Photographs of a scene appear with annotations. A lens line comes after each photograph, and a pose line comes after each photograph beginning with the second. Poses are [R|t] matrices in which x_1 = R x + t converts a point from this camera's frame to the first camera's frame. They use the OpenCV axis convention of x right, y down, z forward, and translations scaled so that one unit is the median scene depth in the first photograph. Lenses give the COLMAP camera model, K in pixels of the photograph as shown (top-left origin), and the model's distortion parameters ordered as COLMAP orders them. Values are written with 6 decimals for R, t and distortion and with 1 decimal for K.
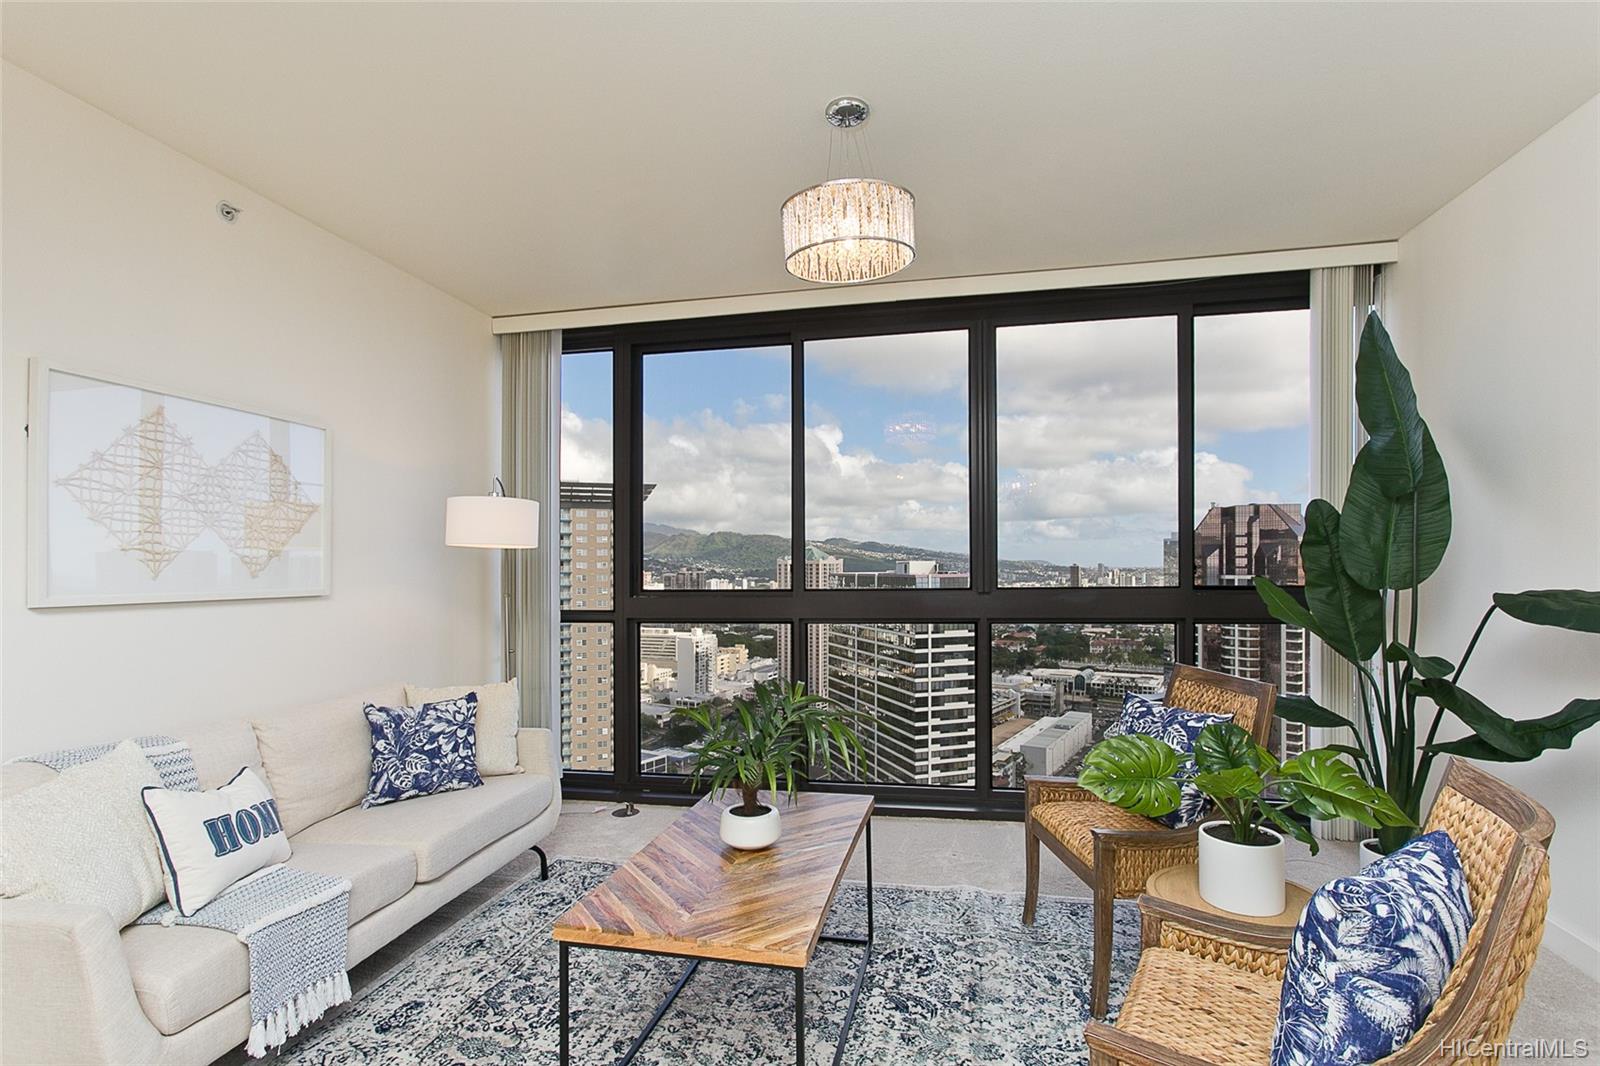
lens RADIAL K [[760.2, 0, 797.3], [0, 760.2, 550.1], [0, 0, 1]] dist [-0.002628, -0.000083]
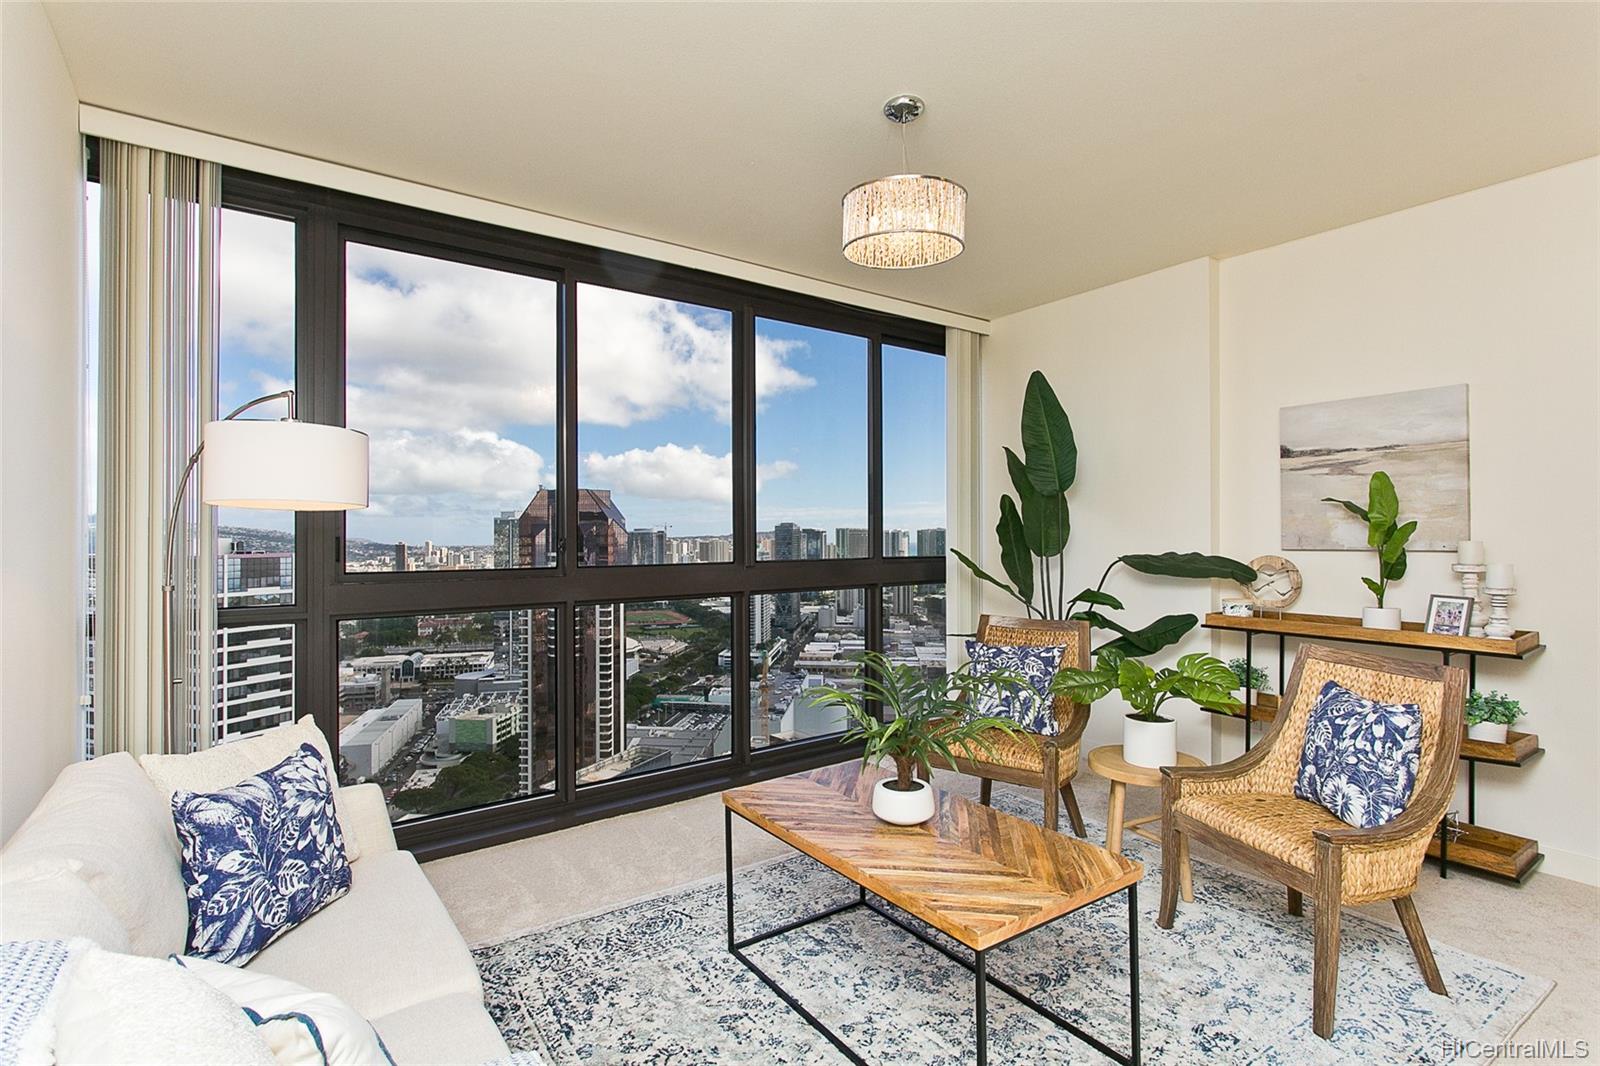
lens RADIAL K [[766.2, 0, 802.5], [0, 766.2, 522.2], [0, 0, 1]] dist [0.003761, 0.000494]
pose [[0.681983, 0.019368, 0.731111, -0.672091], [-0.014168, 0.999812, -0.013270, 0.012312], [-0.731231, -0.001308, 0.682129, 0.315652]]
